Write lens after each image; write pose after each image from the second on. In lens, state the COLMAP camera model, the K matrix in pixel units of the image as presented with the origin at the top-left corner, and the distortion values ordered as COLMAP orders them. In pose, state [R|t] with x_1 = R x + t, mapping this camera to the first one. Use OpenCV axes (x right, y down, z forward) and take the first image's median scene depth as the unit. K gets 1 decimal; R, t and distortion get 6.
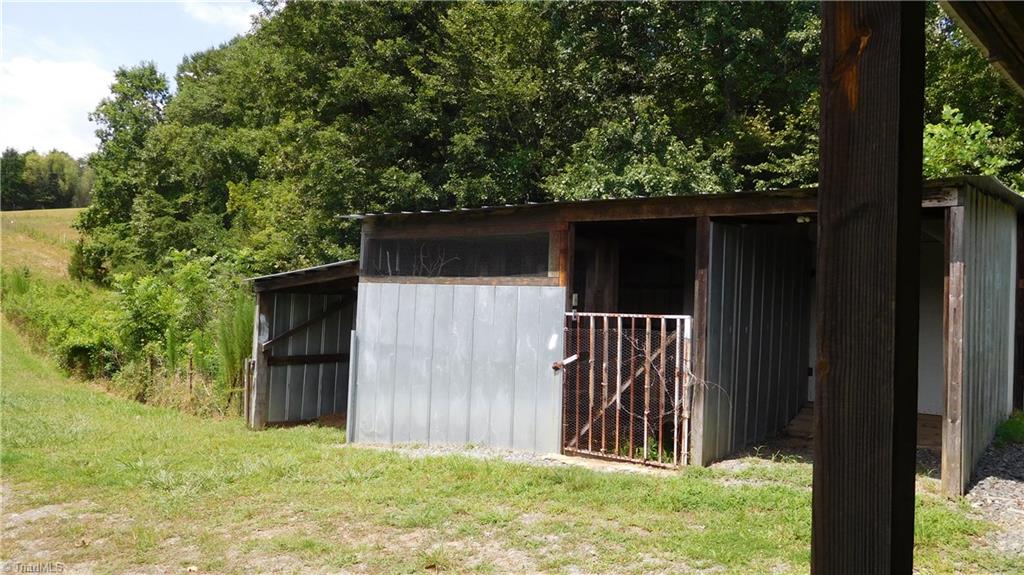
lens RADIAL K [[776.8, 0, 505.1], [0, 776.8, 288.0], [0, 0, 1]] dist [0.020185, -0.053373]
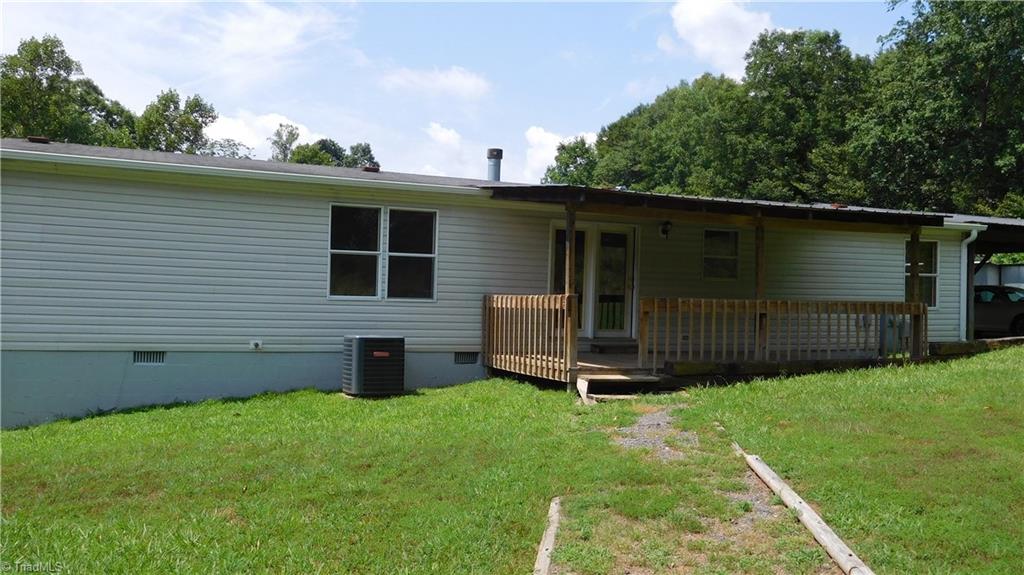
lens RADIAL K [[874.0, 0, 514.7], [0, 874.0, 286.6], [0, 0, 1]] dist [0.008803, 0.007448]
pose [[0.914051, -0.029267, -0.404541, 0.038705], [0.019330, 0.999403, -0.028629, 0.007478], [0.405138, 0.018349, 0.914072, -0.414694]]
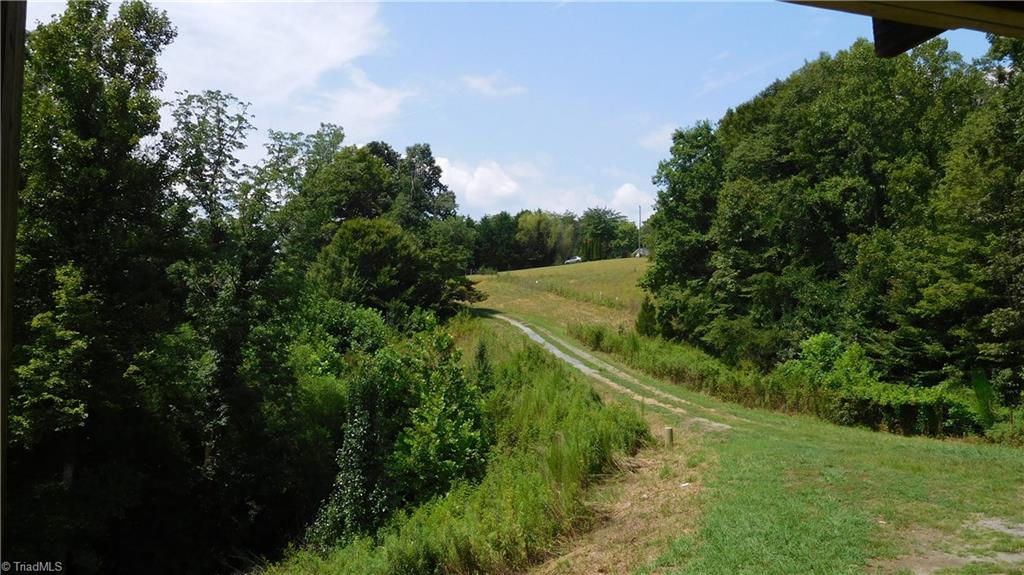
lens RADIAL K [[874.0, 0, 512.3], [0, 874.0, 287.1], [0, 0, 1]] dist [0.008803, 0.007448]
pose [[0.885449, -0.053156, -0.461686, -0.162731], [0.029385, 0.997853, -0.058530, -0.012548], [0.463806, 0.038258, 0.885111, -0.126061]]
